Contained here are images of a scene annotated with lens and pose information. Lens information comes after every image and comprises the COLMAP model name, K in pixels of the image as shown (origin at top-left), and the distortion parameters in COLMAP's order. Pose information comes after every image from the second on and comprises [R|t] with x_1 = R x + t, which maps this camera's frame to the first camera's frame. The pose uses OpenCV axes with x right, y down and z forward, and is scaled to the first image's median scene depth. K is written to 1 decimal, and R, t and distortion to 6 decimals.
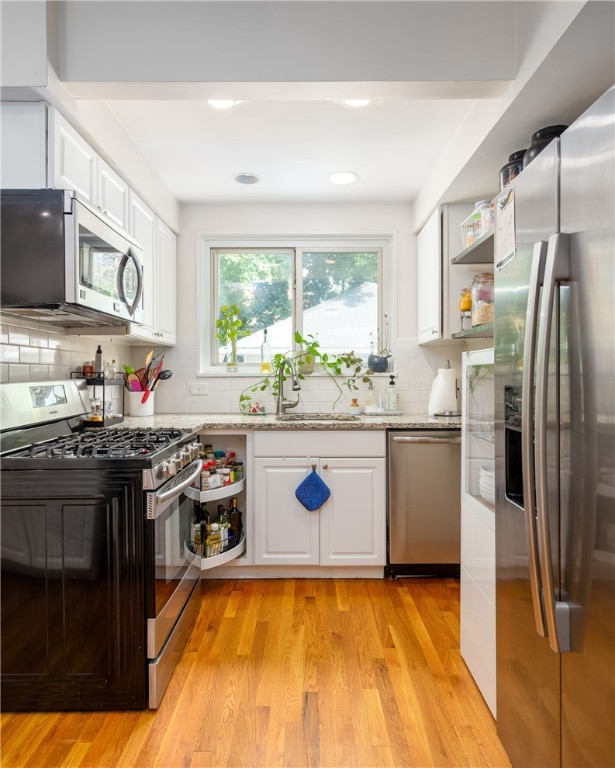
lens RADIAL K [[513.4, 0, 307.2], [0, 513.4, 384.6], [0, 0, 1]] dist [-0.001642, -0.000540]
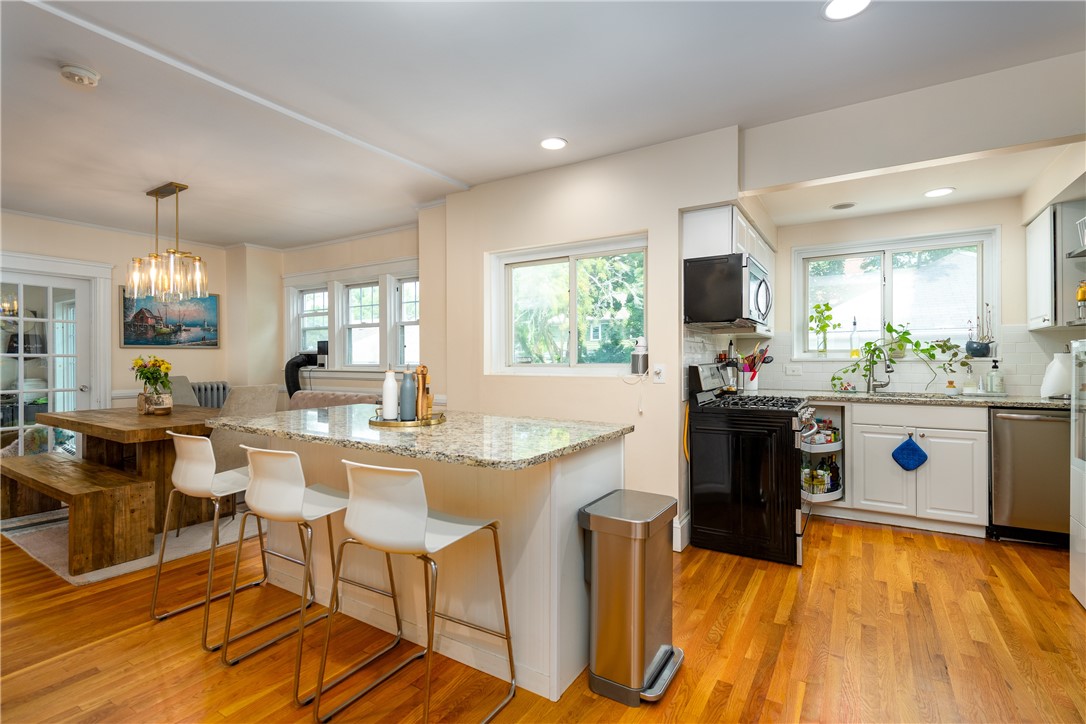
lens RADIAL K [[501.8, 0, 543.0], [0, 501.8, 362.0], [0, 0, 1]] dist [-0.000287, -0.001287]
pose [[0.840866, 0.001008, -0.541242, -0.074809], [-0.009213, 0.999880, -0.012452, 0.009957], [0.541165, 0.015457, 0.840775, -0.470060]]
